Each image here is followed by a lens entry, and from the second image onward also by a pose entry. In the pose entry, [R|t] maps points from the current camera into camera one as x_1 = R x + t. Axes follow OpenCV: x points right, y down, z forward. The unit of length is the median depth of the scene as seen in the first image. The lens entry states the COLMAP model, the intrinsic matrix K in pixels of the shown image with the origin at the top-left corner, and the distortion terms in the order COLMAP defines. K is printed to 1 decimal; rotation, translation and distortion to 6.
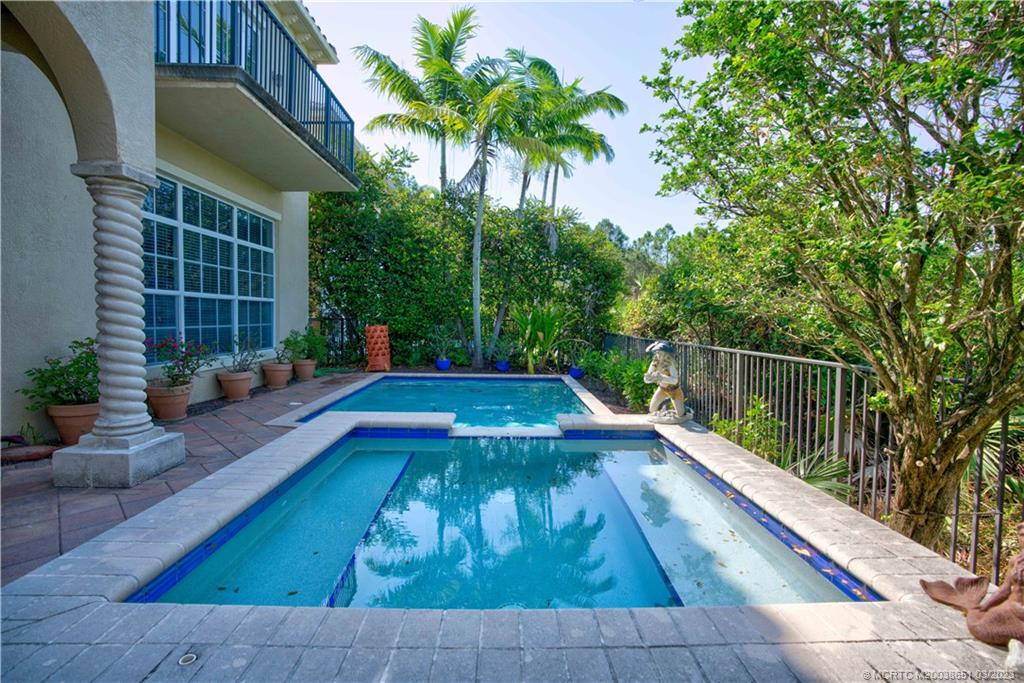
lens RADIAL K [[467.3, 0, 515.8], [0, 467.3, 330.5], [0, 0, 1]] dist [-0.051524, 0.000148]
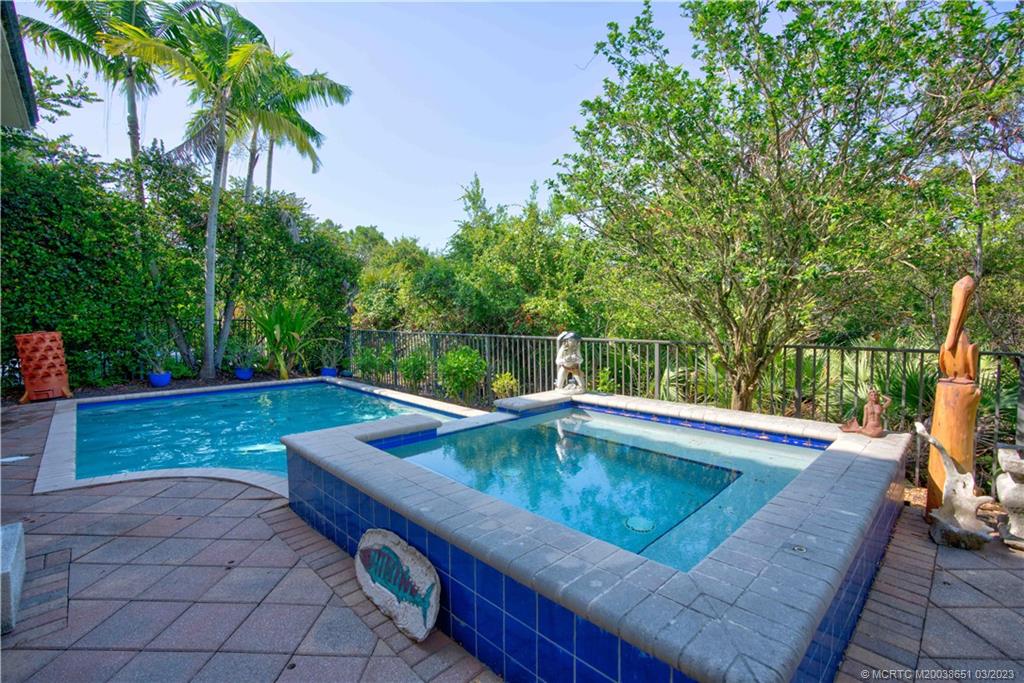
lens RADIAL K [[468.0, 0, 522.2], [0, 468.0, 336.8], [0, 0, 1]] dist [-0.059363, 0.020956]
pose [[0.729001, -0.043296, 0.683142, -0.232492], [0.029285, 0.999057, 0.032068, -0.004773], [-0.683886, -0.003372, 0.729581, 0.038849]]
